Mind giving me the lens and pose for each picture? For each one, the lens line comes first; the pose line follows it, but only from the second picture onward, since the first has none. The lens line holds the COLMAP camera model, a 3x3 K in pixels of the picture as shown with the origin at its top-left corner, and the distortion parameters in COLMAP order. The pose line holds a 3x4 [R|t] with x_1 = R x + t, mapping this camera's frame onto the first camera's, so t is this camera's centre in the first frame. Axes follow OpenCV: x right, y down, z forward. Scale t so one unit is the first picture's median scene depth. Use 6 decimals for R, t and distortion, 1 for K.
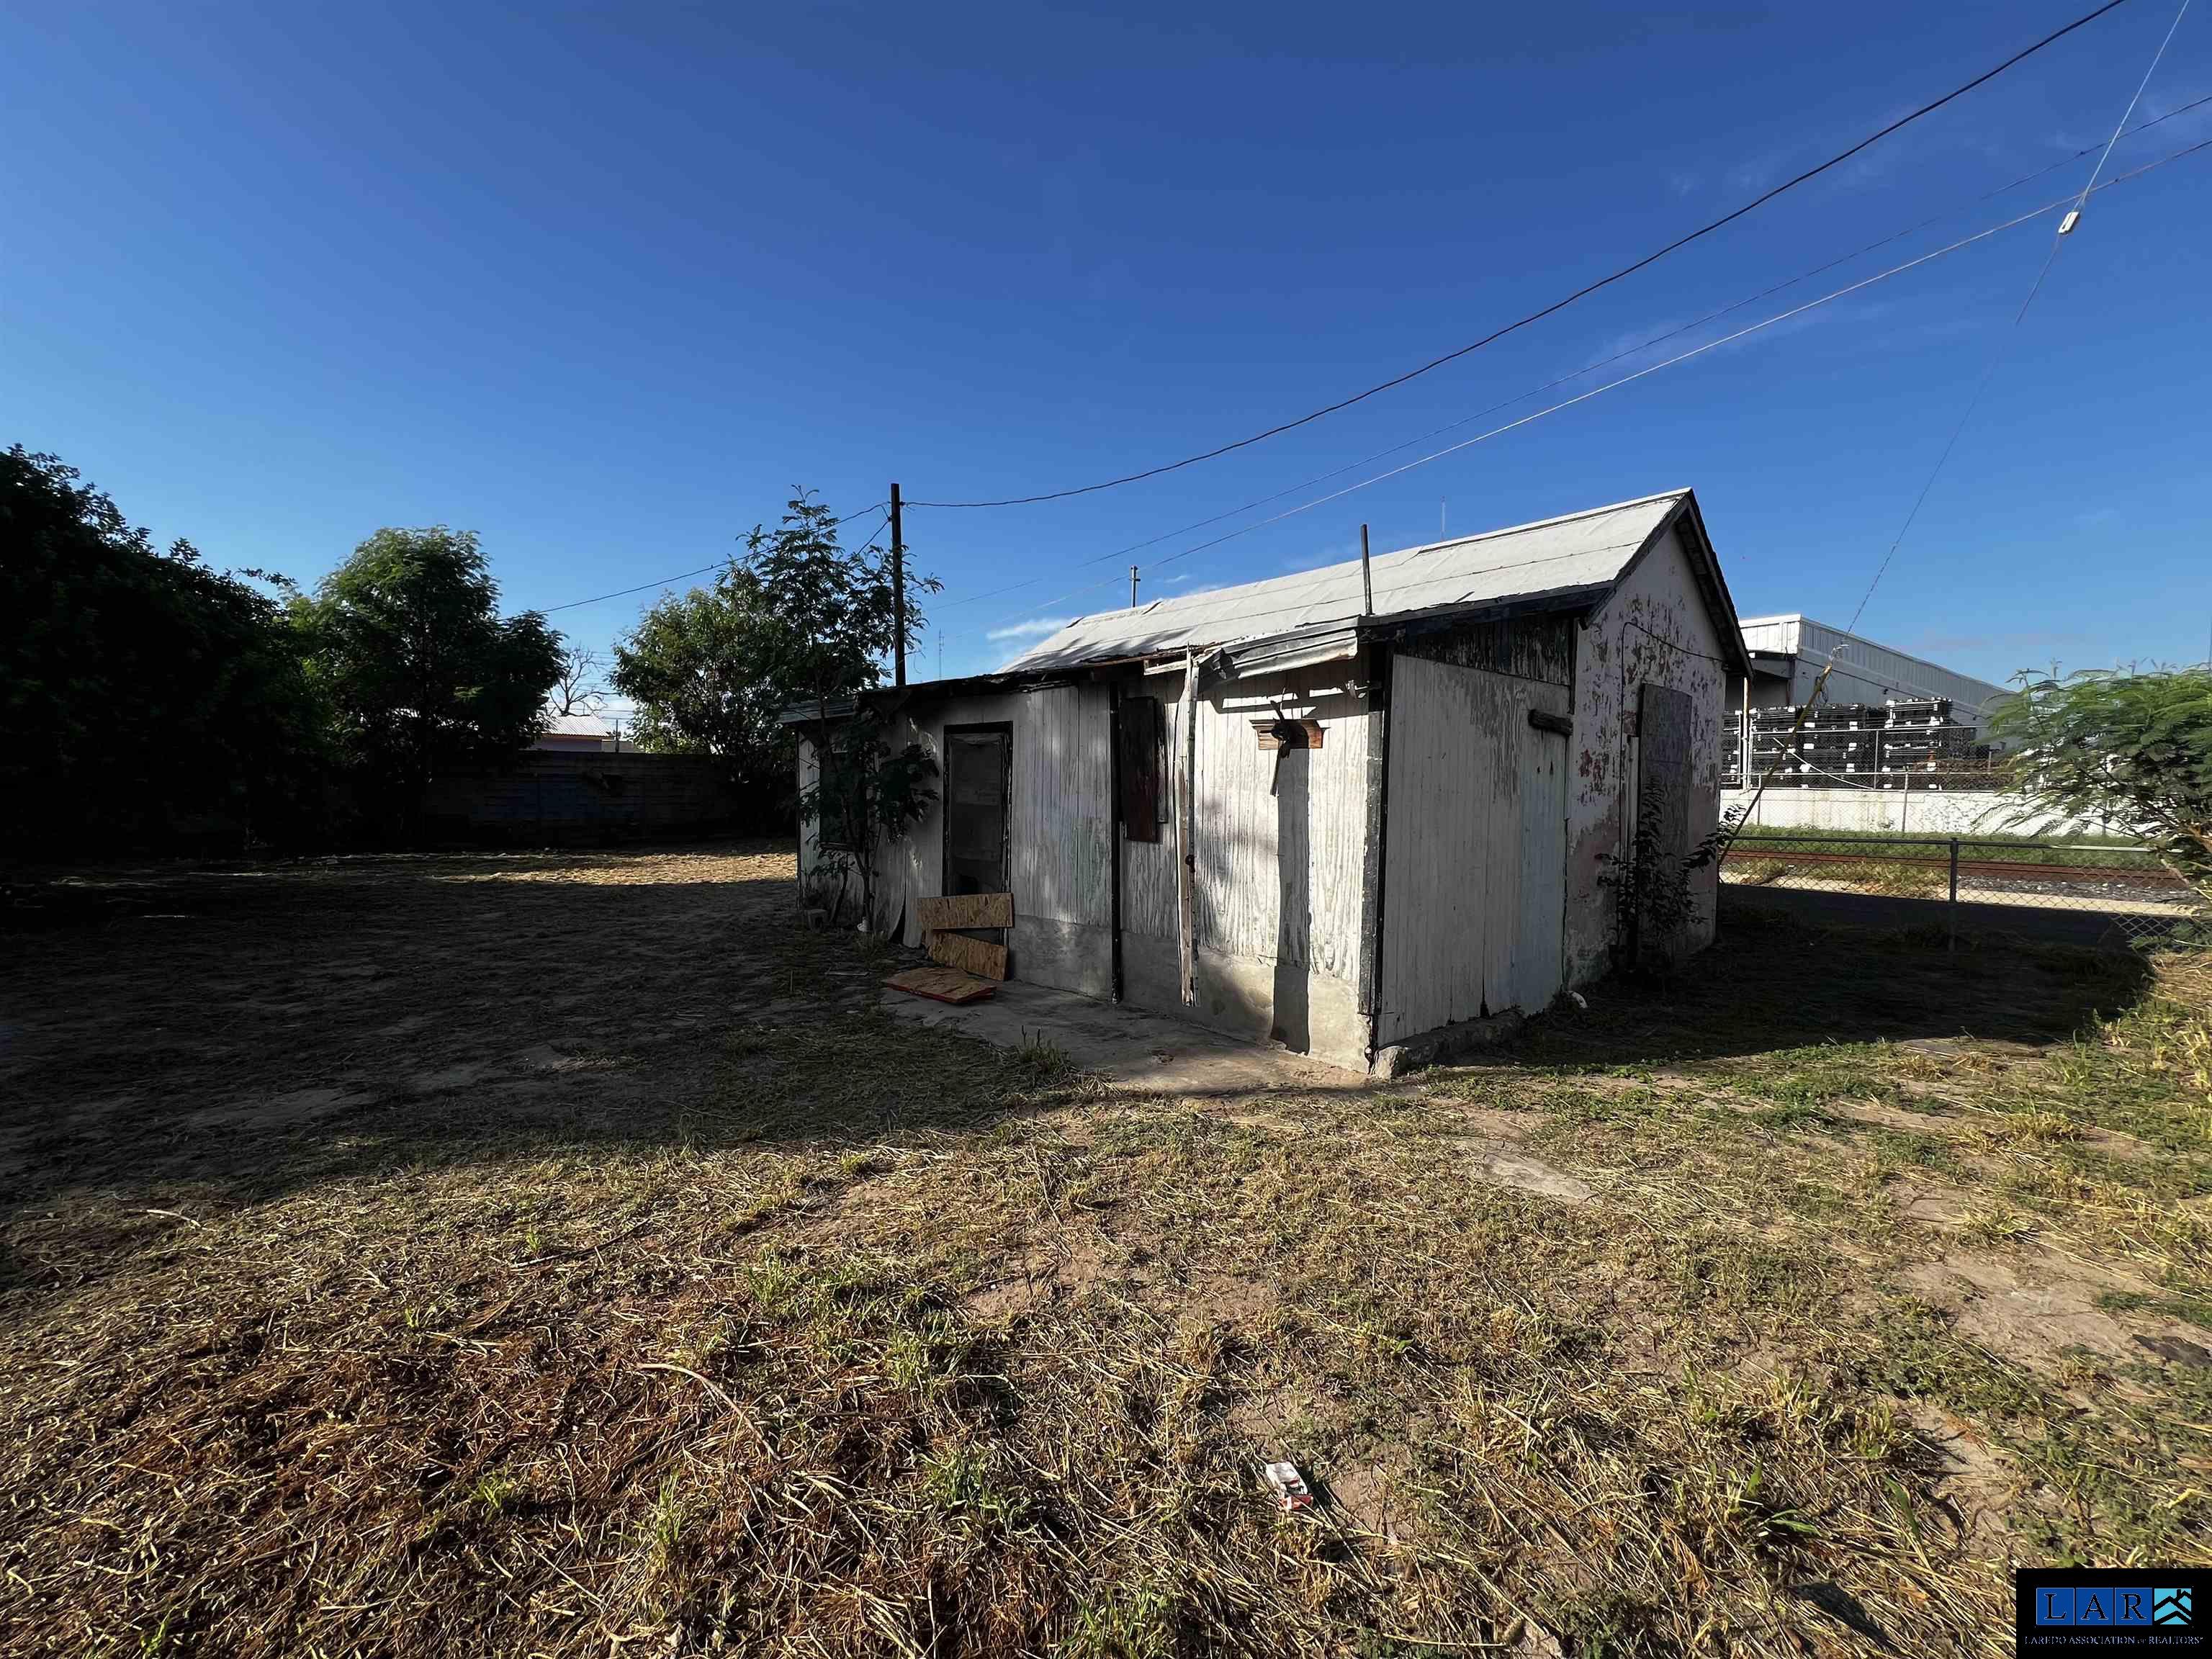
lens RADIAL K [[883.4, 0, 1100.5], [0, 883.4, 824.5], [0, 0, 1]] dist [-0.002299, 0.001025]
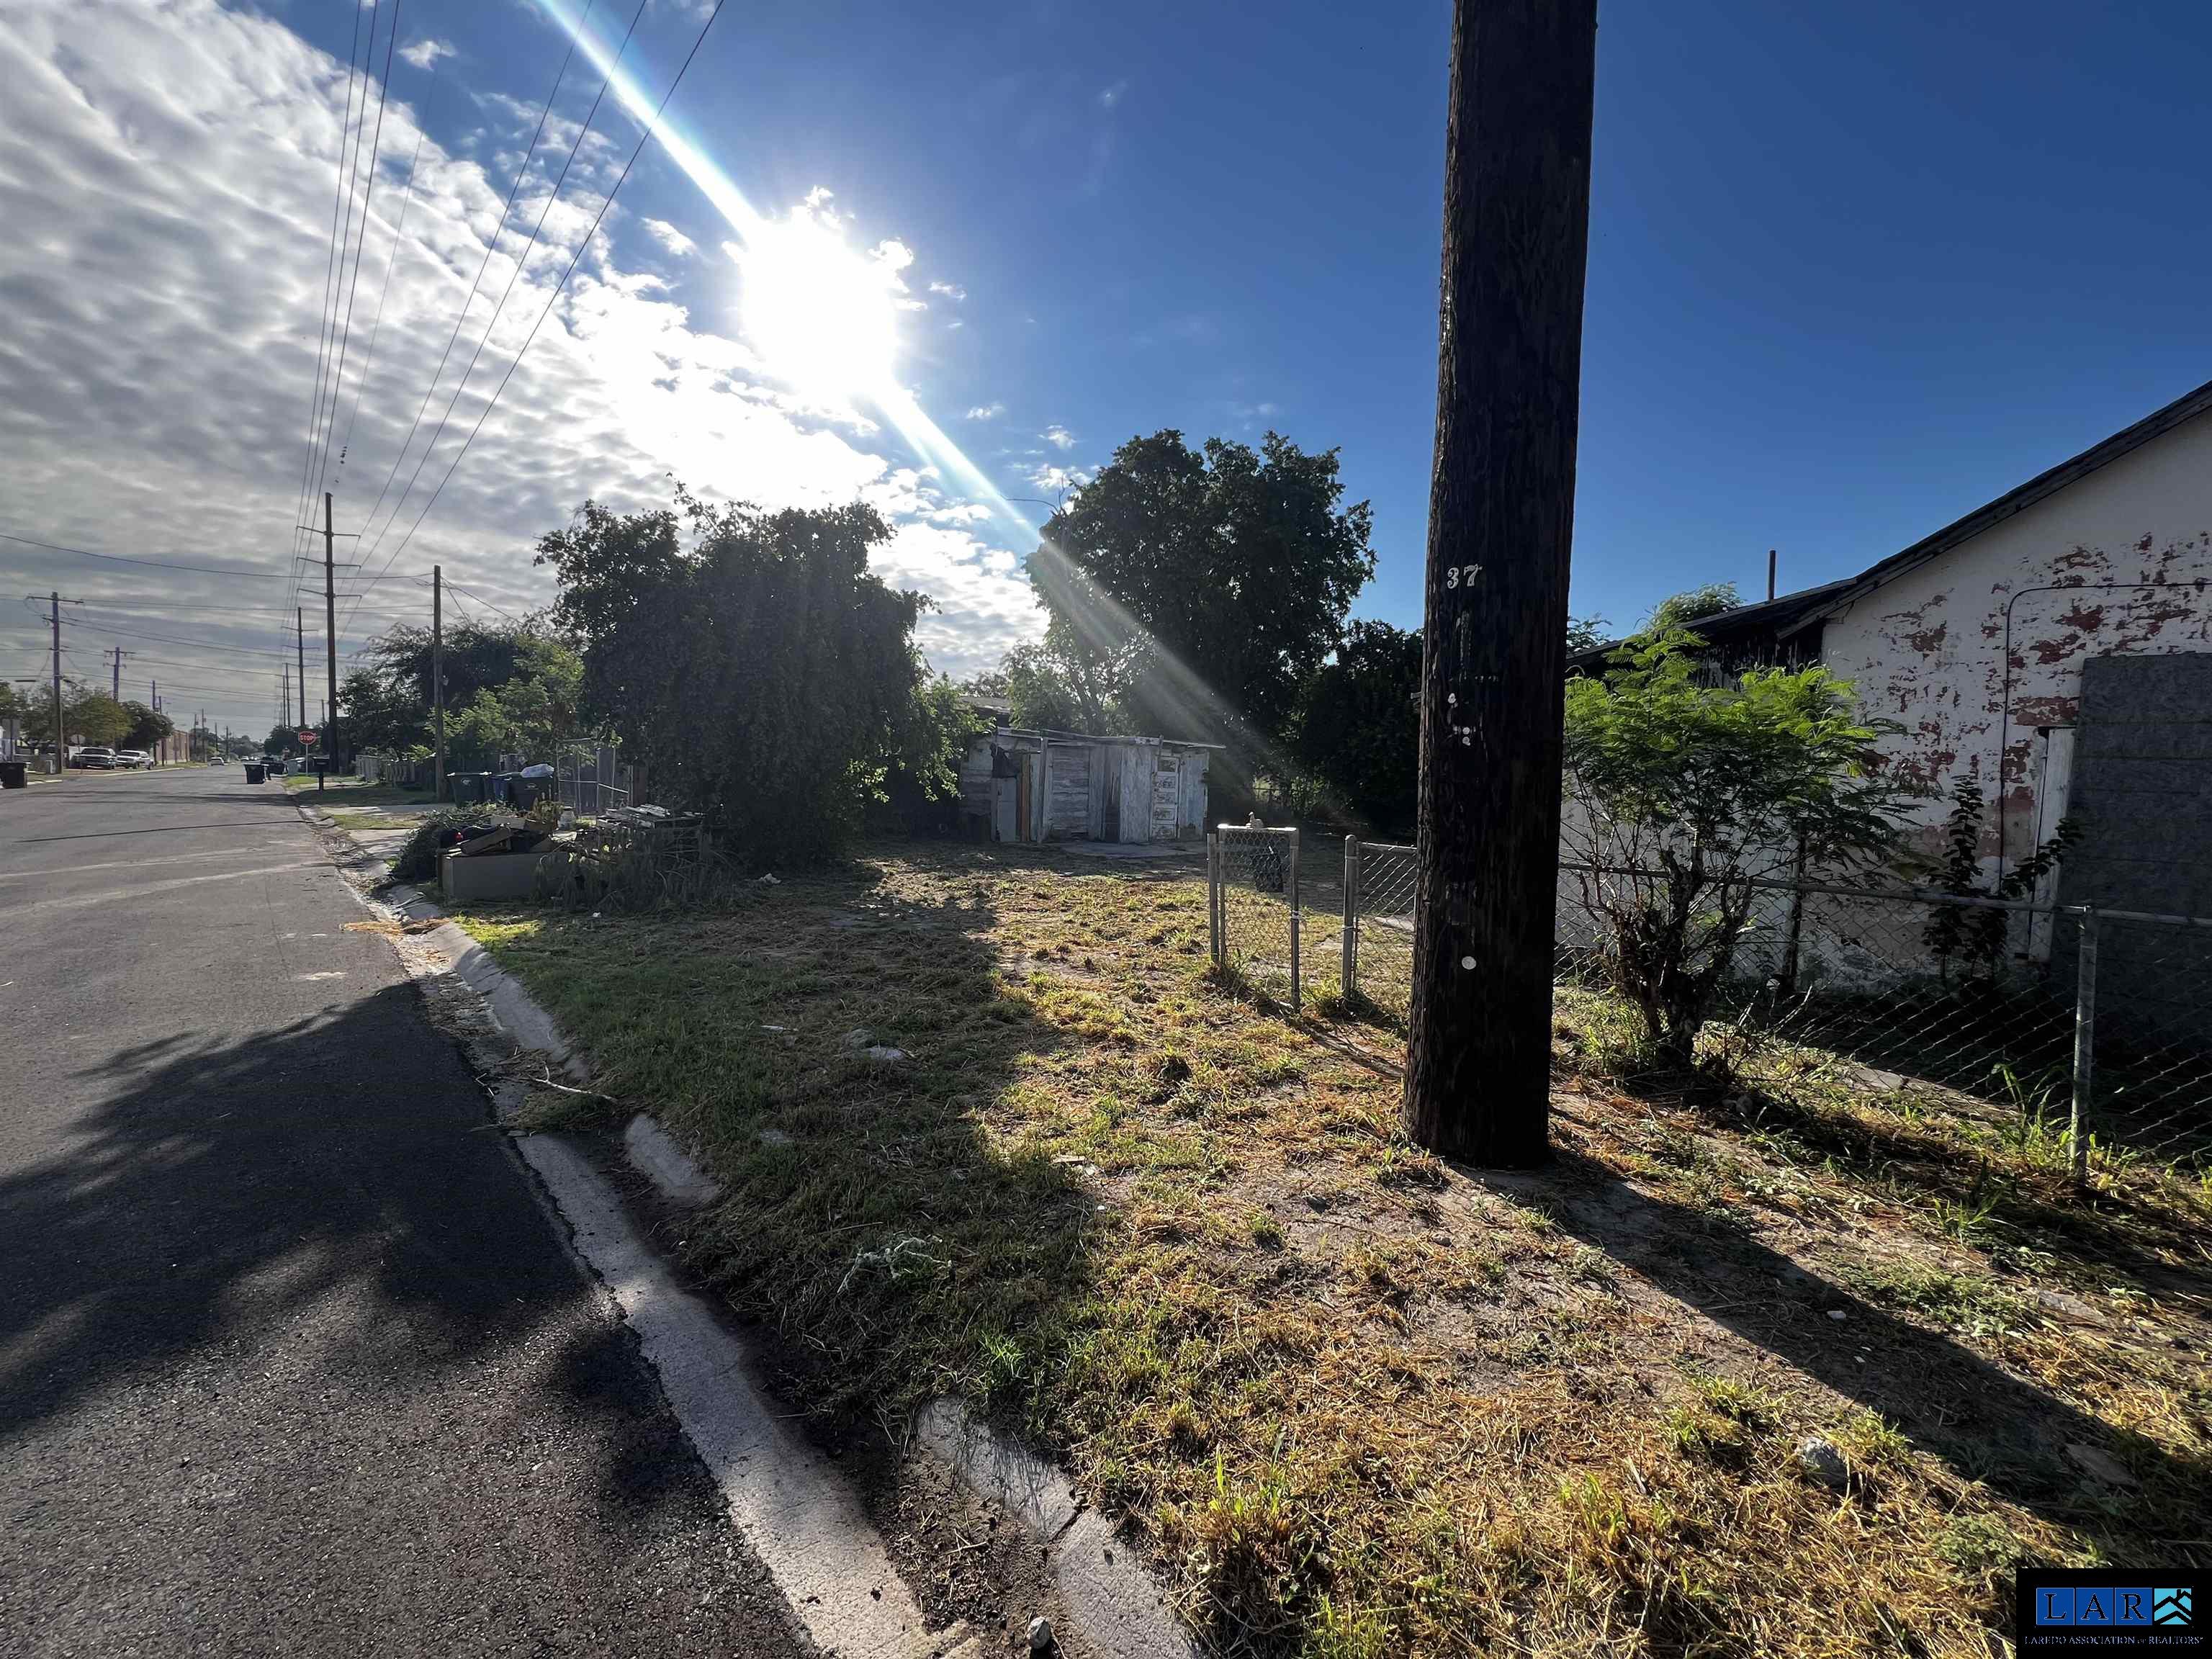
lens RADIAL K [[886.6, 0, 1100.3], [0, 886.6, 826.3], [0, 0, 1]] dist [-0.002250, 0.000304]
pose [[0.080257, 0.059311, -0.995008, 1.395952], [-0.065027, 0.996413, 0.054149, 0.001025], [0.994651, 0.060356, 0.083826, 0.089128]]
